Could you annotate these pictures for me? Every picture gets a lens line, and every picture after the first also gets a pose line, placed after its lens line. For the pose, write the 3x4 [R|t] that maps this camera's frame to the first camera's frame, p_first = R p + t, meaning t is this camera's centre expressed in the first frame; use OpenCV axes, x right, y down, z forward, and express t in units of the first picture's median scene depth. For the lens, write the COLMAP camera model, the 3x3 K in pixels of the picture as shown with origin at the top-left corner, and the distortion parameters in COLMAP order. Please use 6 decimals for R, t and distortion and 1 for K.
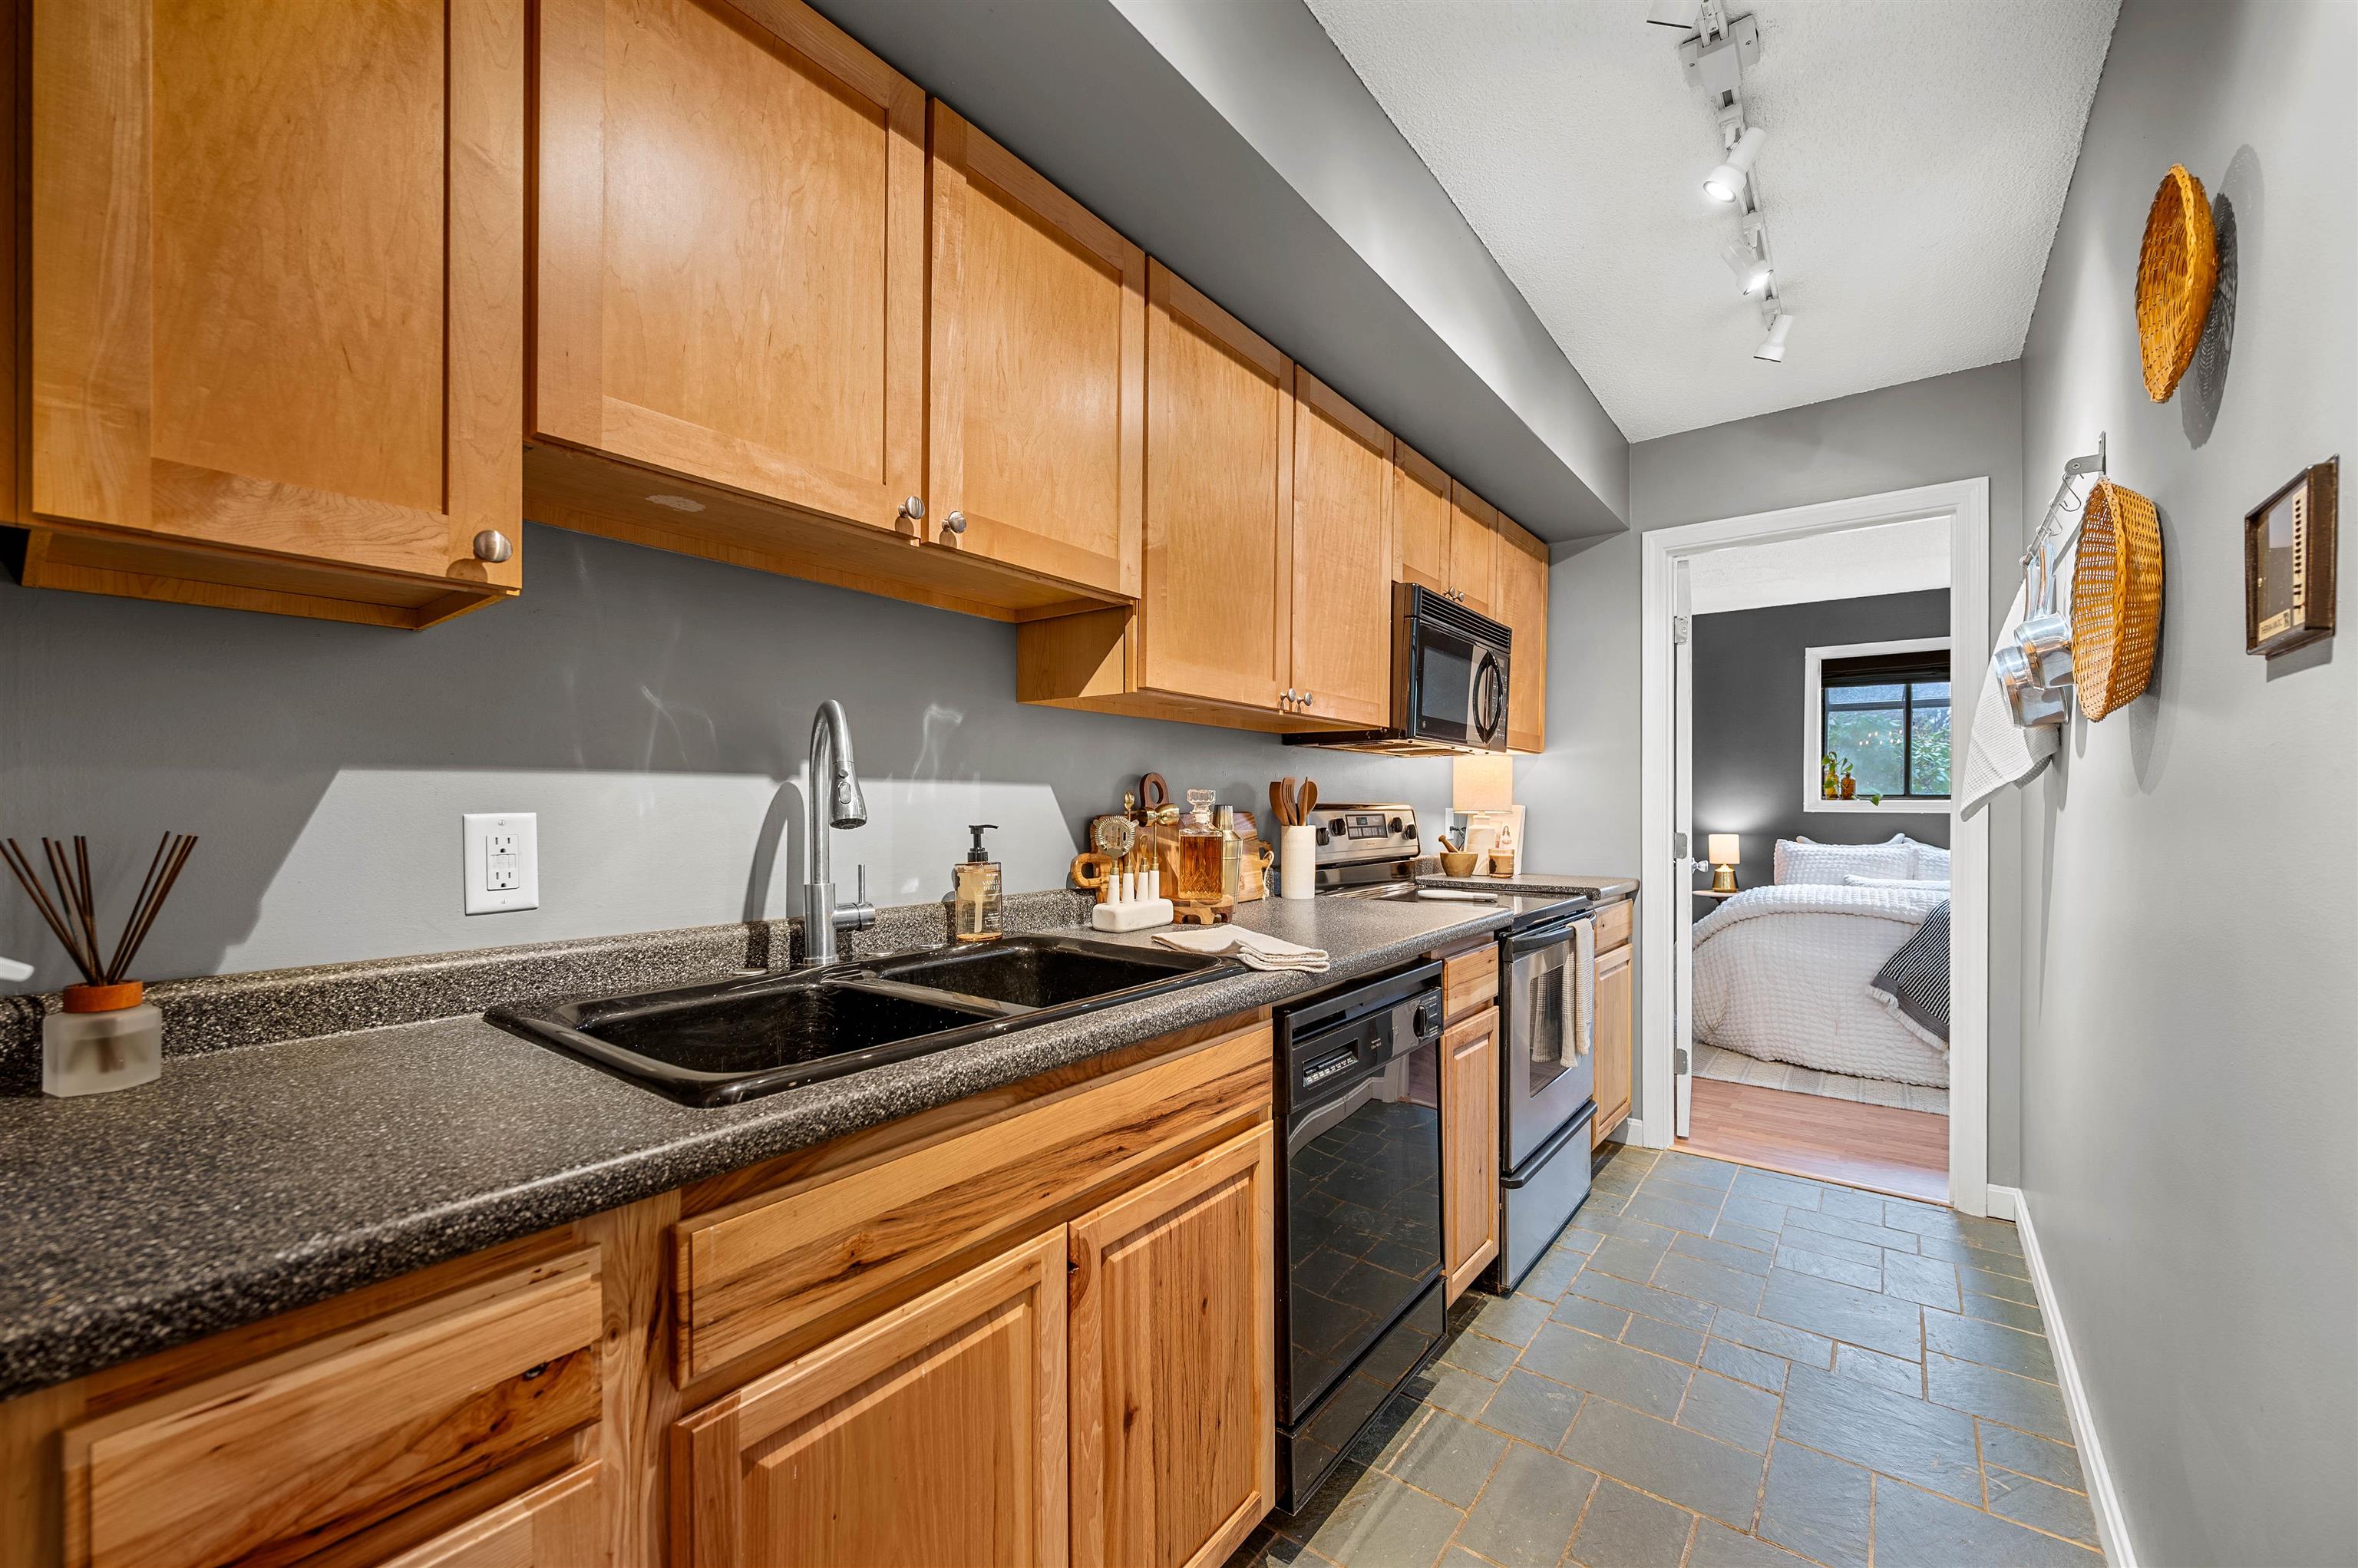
lens RADIAL K [[933.0, 0, 1183.5], [0, 933.0, 804.8], [0, 0, 1]] dist [-0.001988, 0.000891]
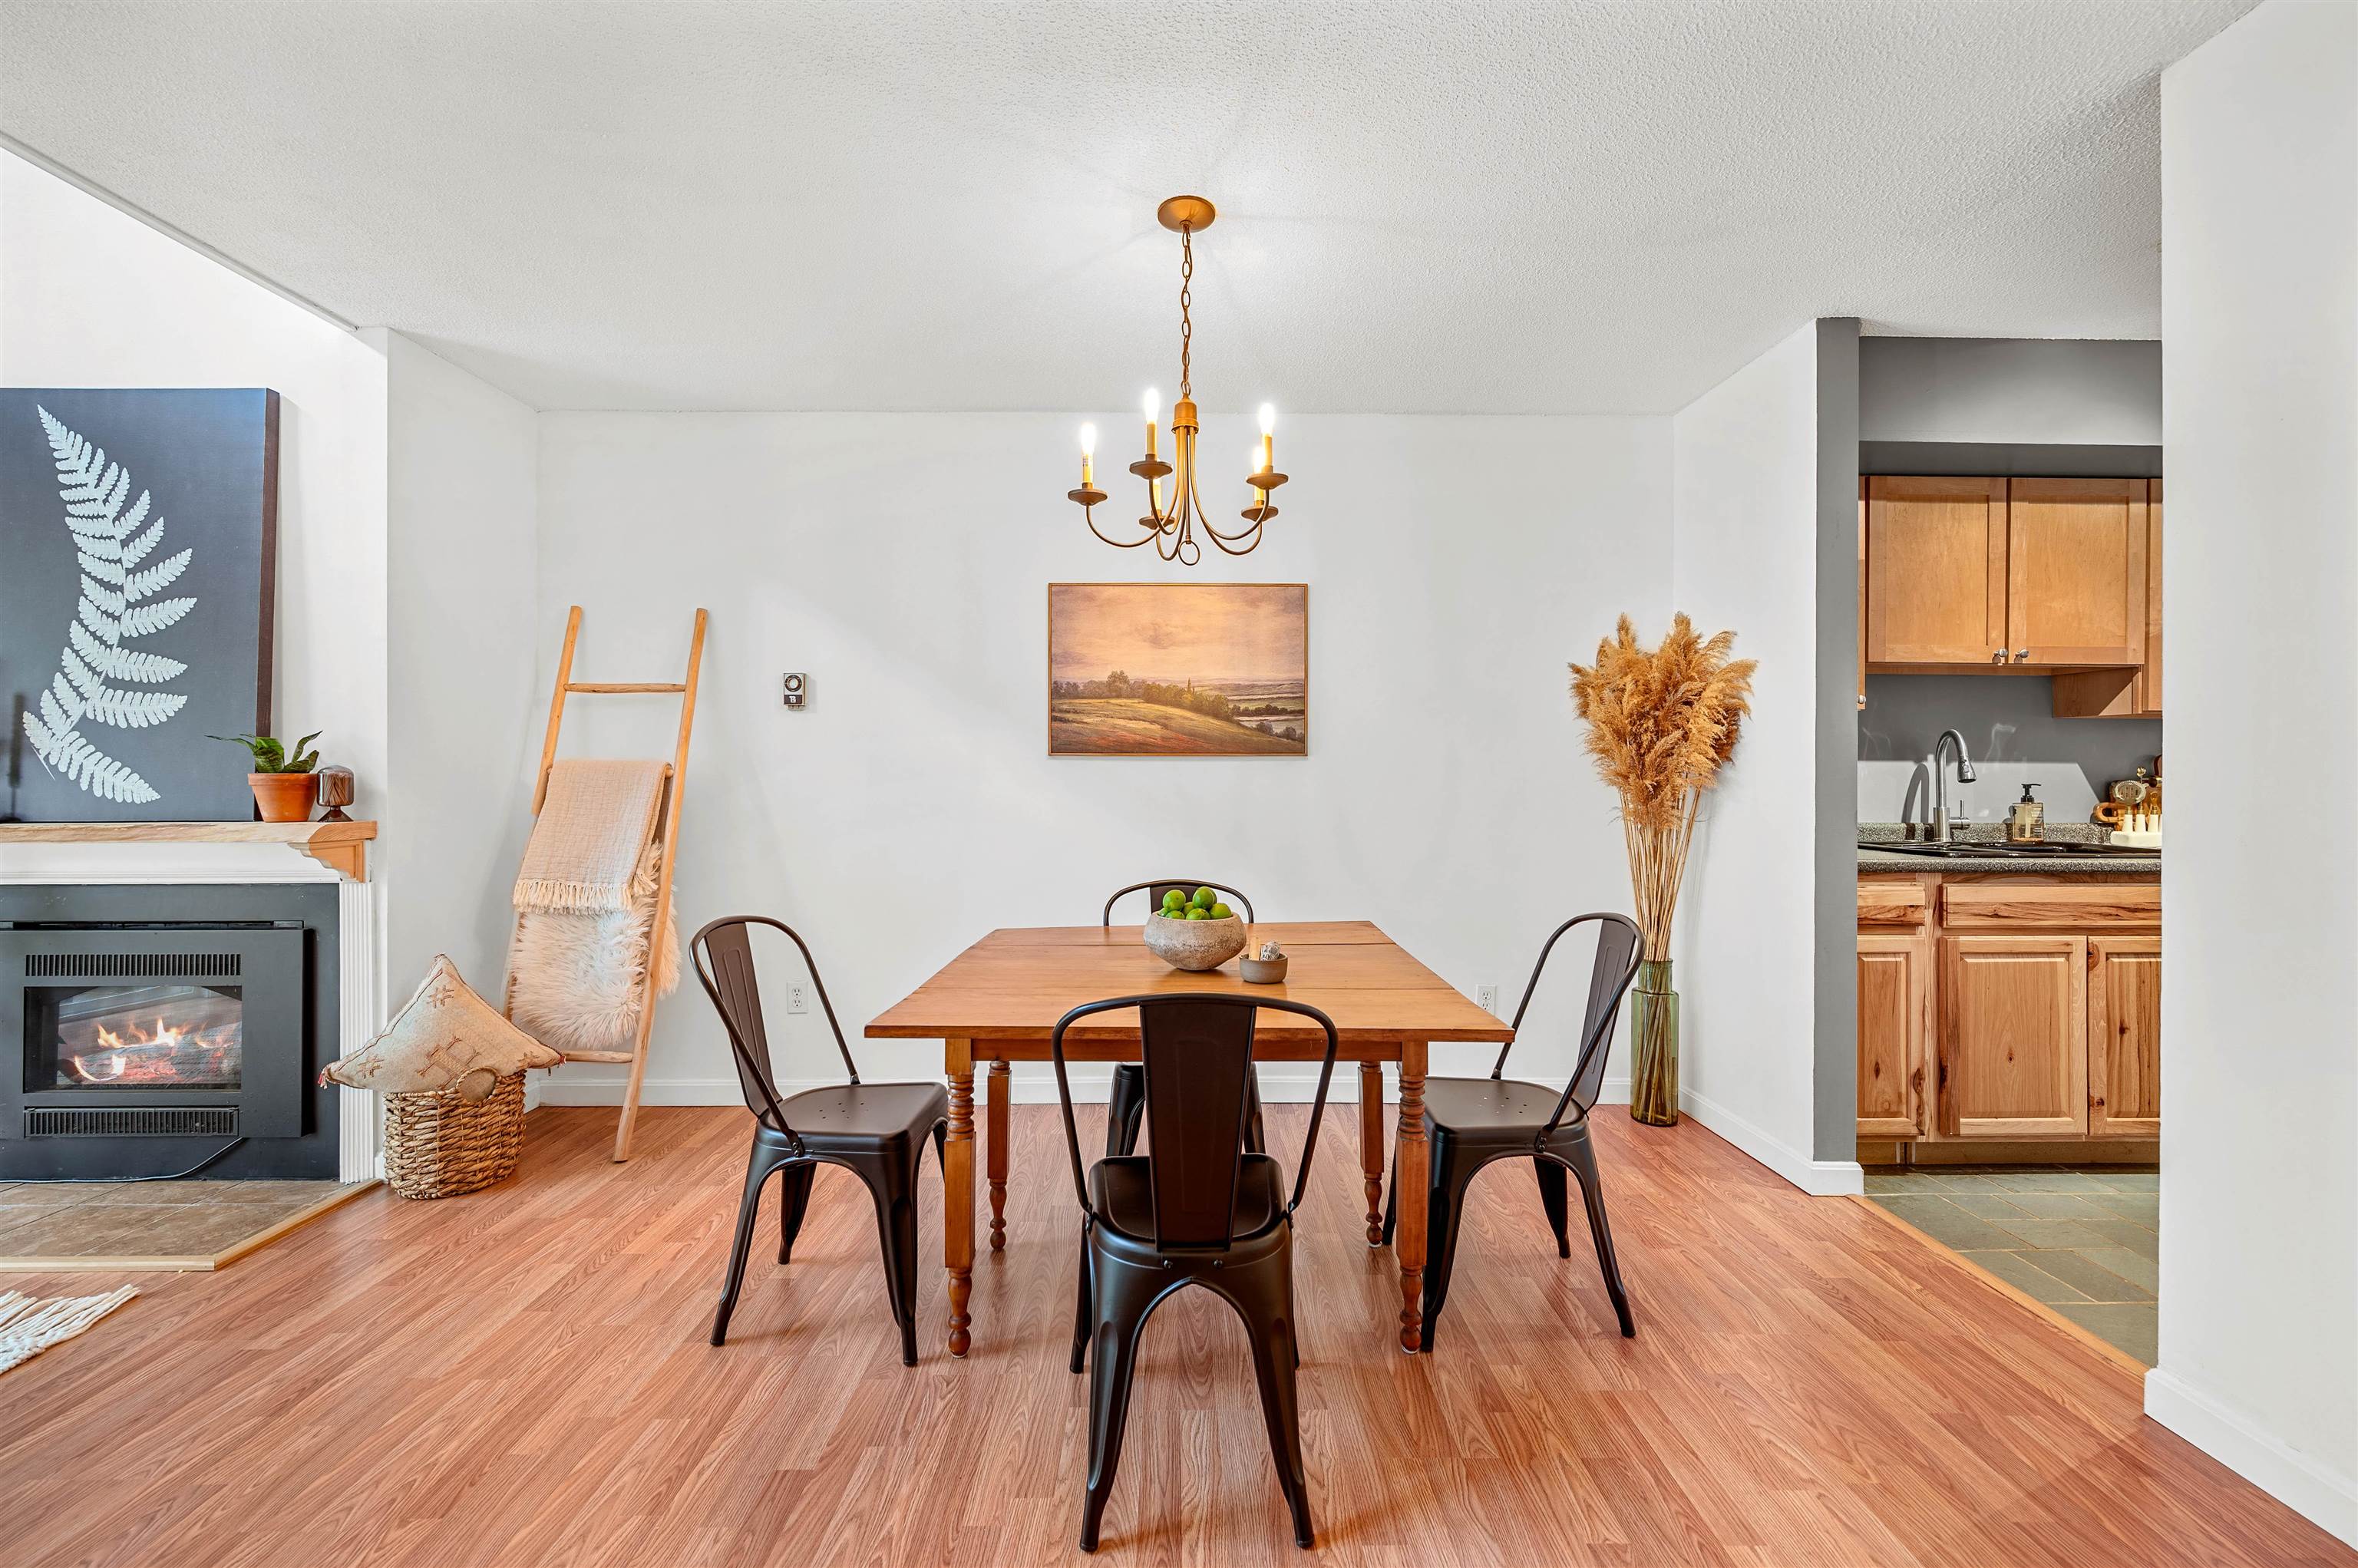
lens RADIAL K [[933.0, 0, 1174.7], [0, 933.0, 768.7], [0, 0, 1]] dist [-0.001988, 0.000891]
pose [[0.614751, 0.001132, -0.788720, 0.261820], [-0.004694, 0.999987, -0.002223, 0.002516], [0.788707, 0.005069, 0.614748, -1.890586]]
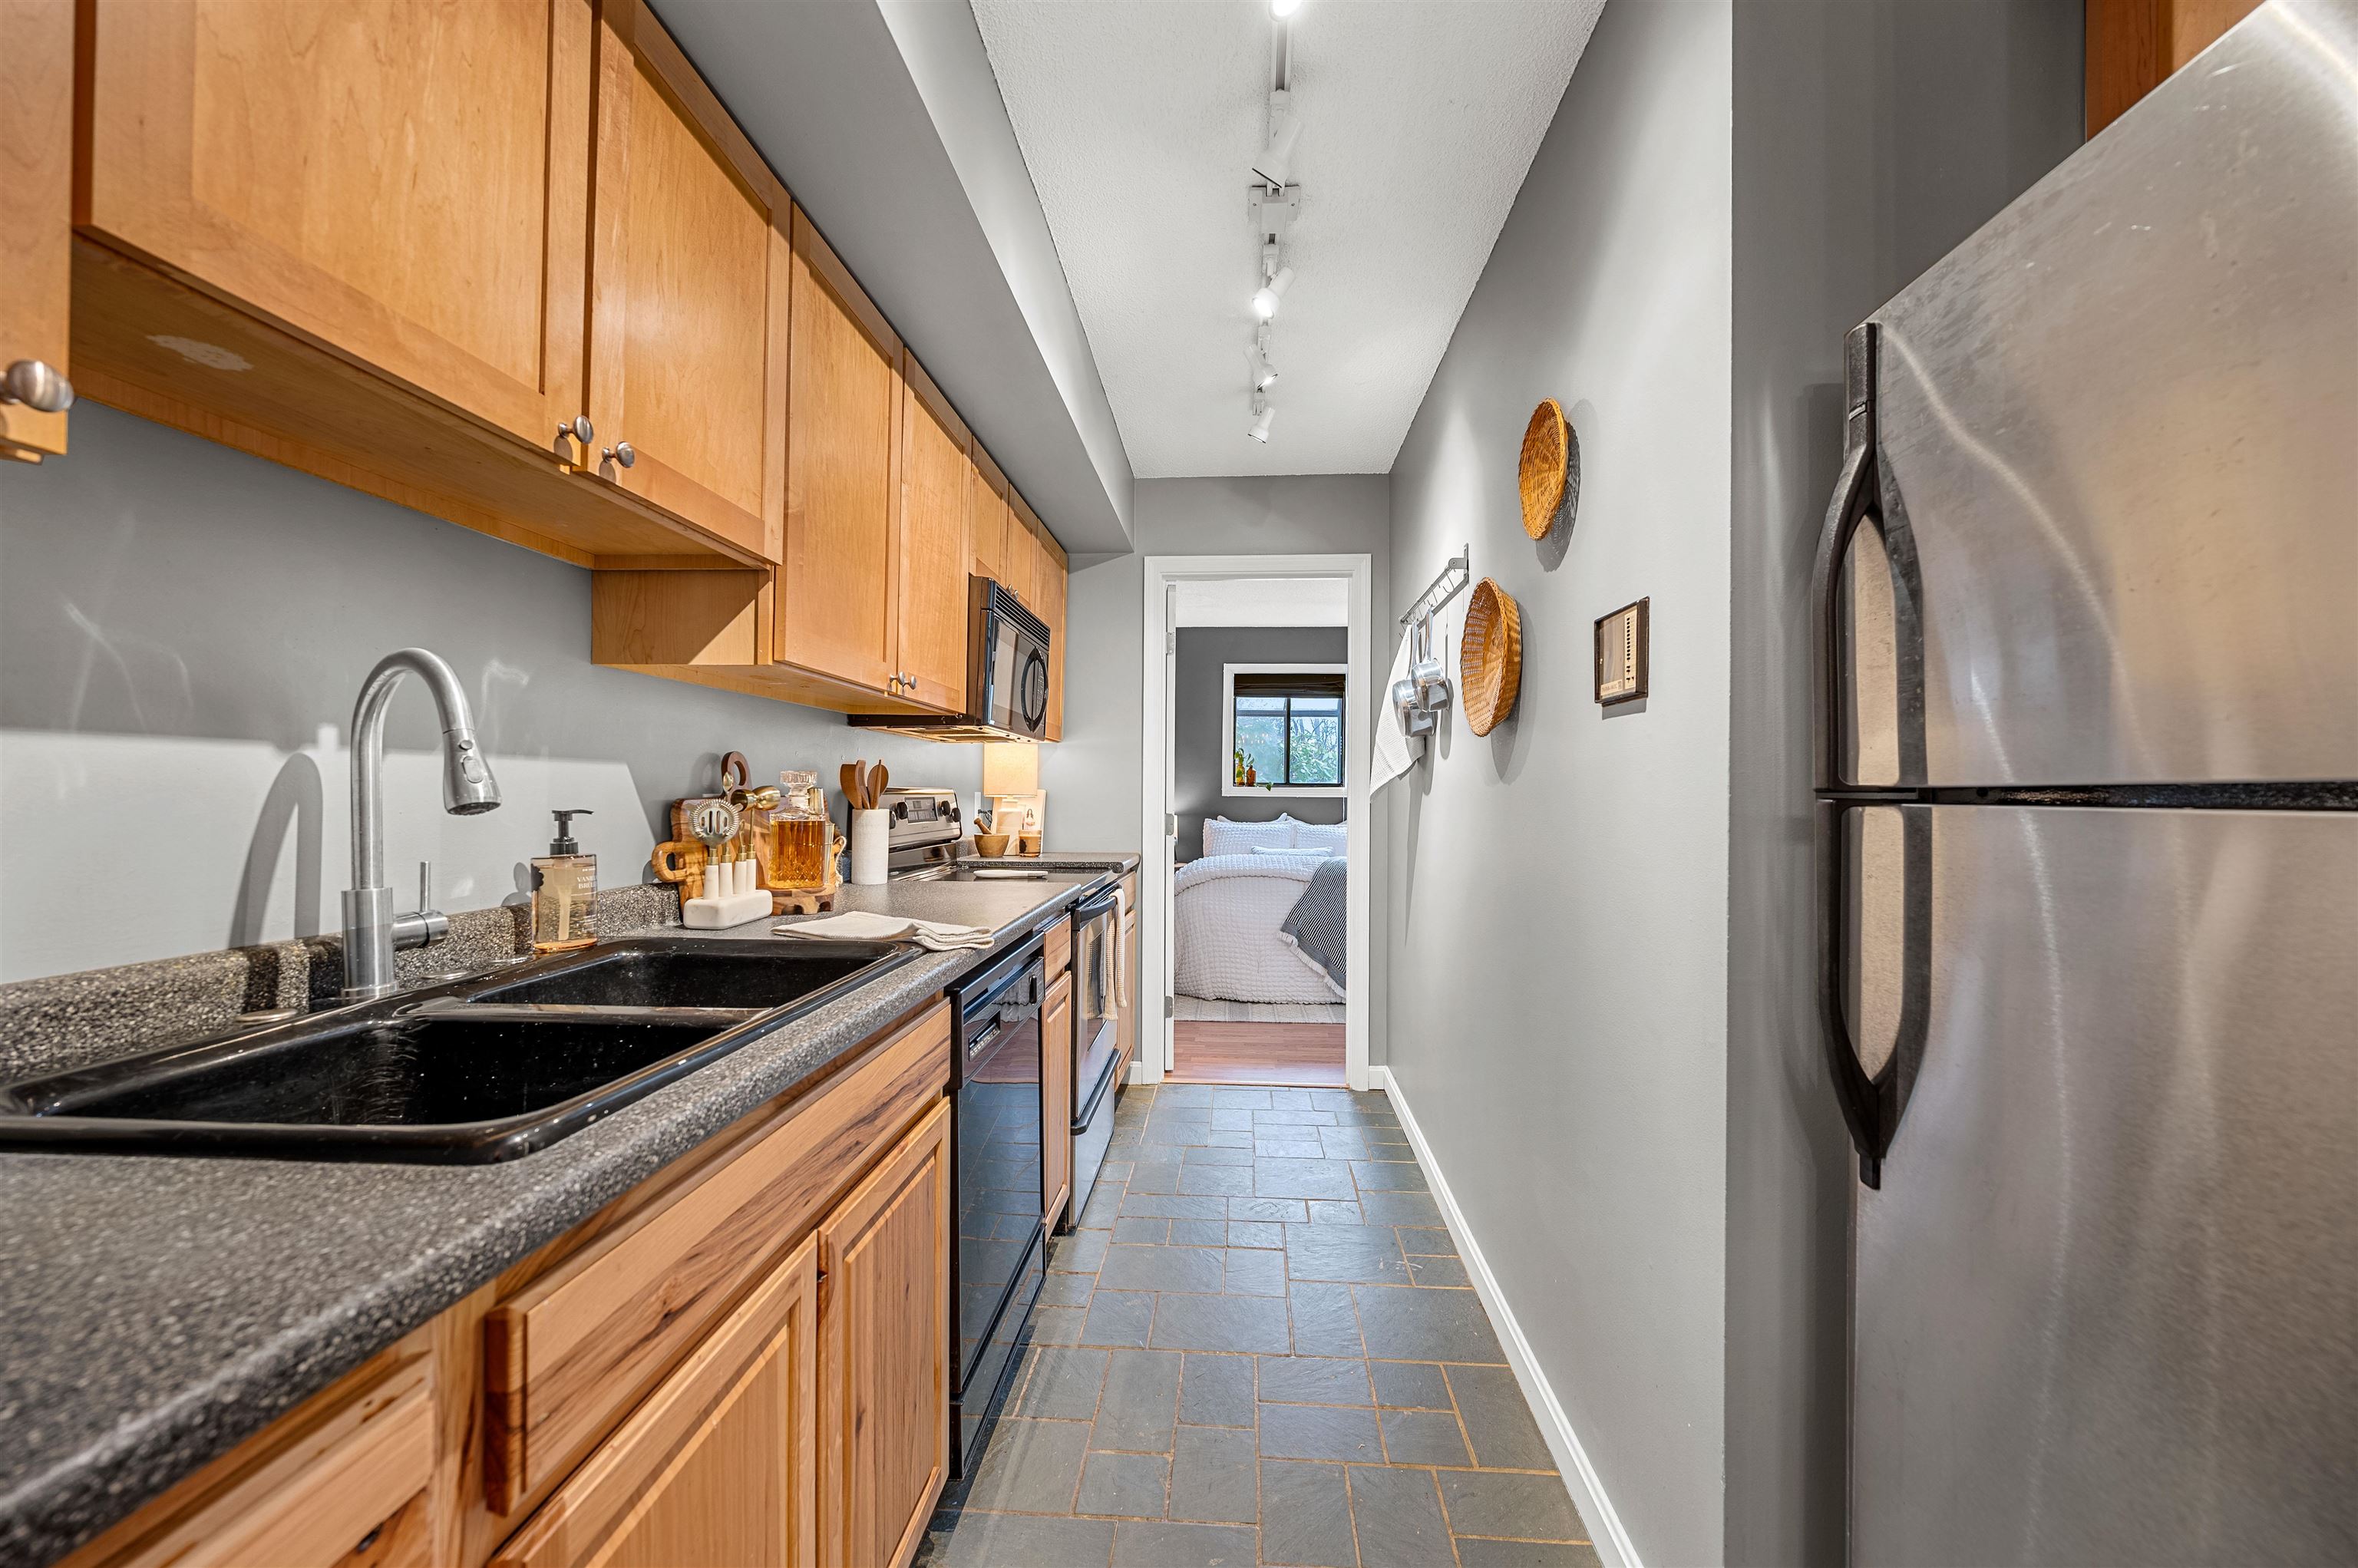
lens RADIAL K [[933.0, 0, 1188.8], [0, 933.0, 781.3], [0, 0, 1]] dist [-0.001988, 0.000891]
pose [[0.829910, 0.009815, 0.557811, -0.253119], [-0.005096, 0.999937, -0.010012, 0.001854], [-0.557874, 0.005467, 0.829908, 0.003817]]
